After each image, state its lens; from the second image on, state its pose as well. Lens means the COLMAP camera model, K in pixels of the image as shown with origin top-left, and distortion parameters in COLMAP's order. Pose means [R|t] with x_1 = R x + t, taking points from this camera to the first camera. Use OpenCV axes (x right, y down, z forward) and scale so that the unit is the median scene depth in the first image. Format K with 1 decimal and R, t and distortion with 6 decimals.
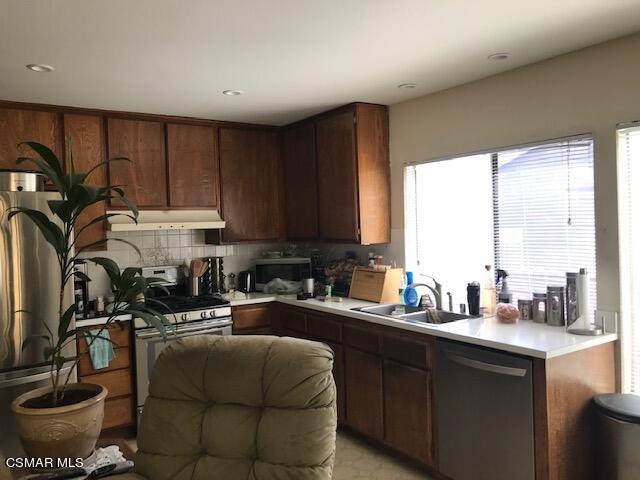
lens RADIAL K [[531.1, 0, 320.8], [0, 531.1, 229.1], [0, 0, 1]] dist [0.015745, 0.001300]
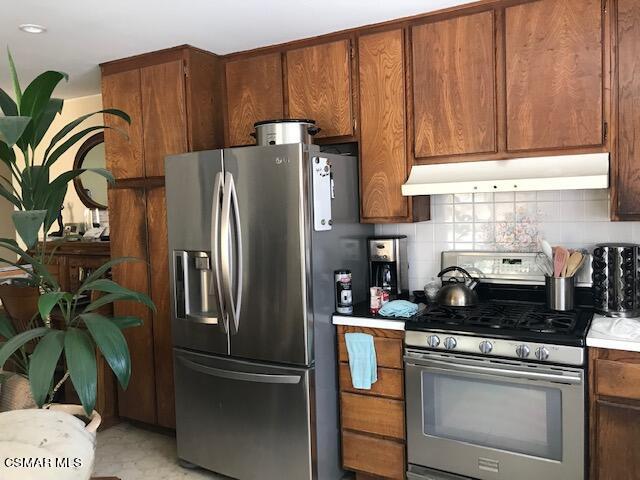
lens RADIAL K [[531.1, 0, 320.8], [0, 531.1, 229.1], [0, 0, 1]] dist [0.015745, 0.001300]
pose [[0.420318, 0.061959, -0.905259, 0.172059], [0.009493, 0.997311, 0.072667, -0.003123], [0.907327, -0.039137, 0.418599, 0.584345]]
